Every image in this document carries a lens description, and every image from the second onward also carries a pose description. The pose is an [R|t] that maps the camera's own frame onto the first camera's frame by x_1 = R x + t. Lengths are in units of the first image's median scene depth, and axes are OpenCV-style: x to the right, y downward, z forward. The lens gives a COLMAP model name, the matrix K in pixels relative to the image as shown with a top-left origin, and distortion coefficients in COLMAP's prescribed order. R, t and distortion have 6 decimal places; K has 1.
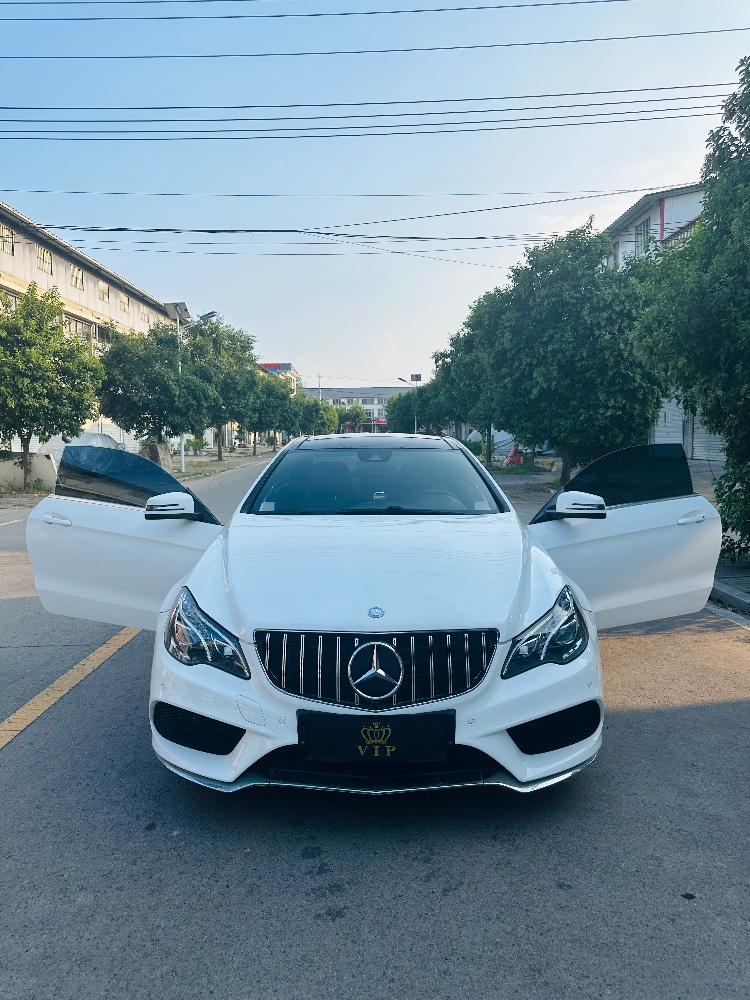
lens RADIAL K [[693.0, 0, 373.3], [0, 693.0, 502.4], [0, 0, 1]] dist [0.181819, -0.377889]
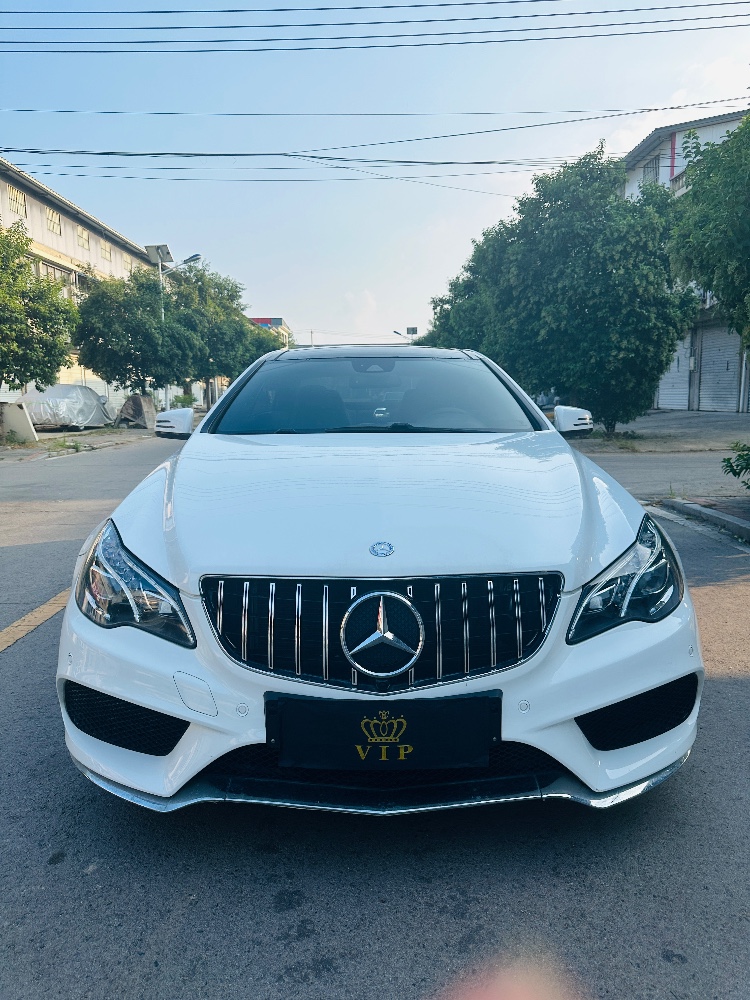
lens RADIAL K [[699.0, 0, 377.8], [0, 699.0, 502.6], [0, 0, 1]] dist [0.121174, -0.204374]
pose [[0.999895, -0.005446, 0.013404, -0.001508], [0.004680, 0.998392, 0.056488, 0.013104], [-0.013690, -0.056420, 0.998313, 0.057495]]
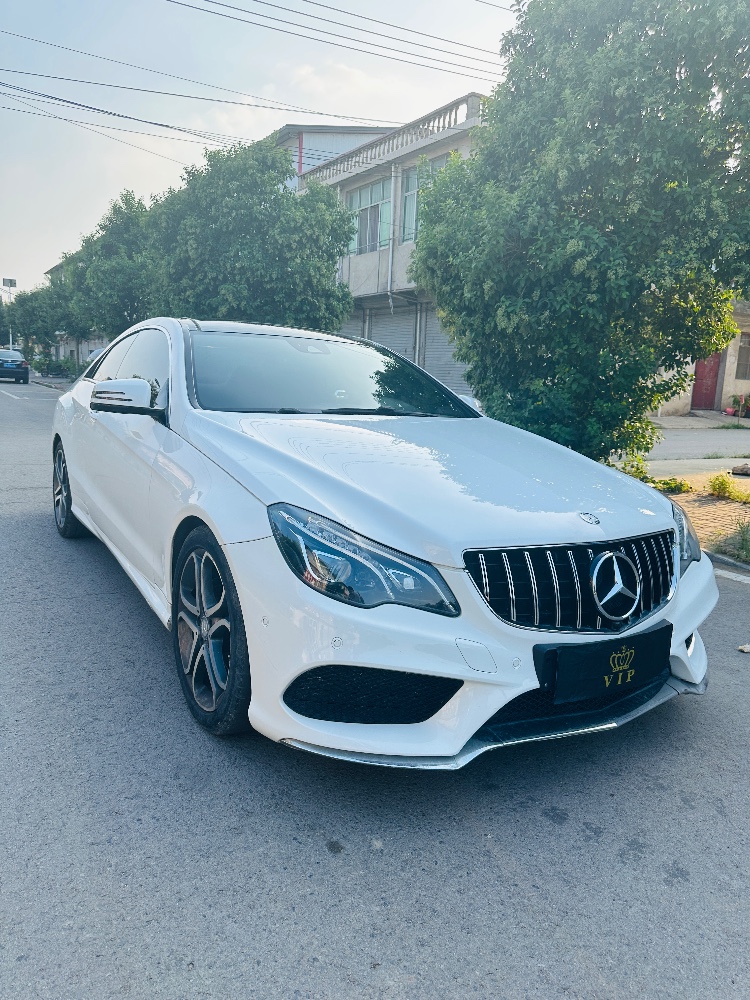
lens RADIAL K [[718.6, 0, 377.6], [0, 718.6, 501.7], [0, 0, 1]] dist [0.007351, -0.013036]
pose [[0.846364, -0.037101, 0.531311, -0.113123], [-0.009515, 0.996358, 0.084731, 0.012402], [-0.532519, -0.076769, 0.842929, 0.074939]]
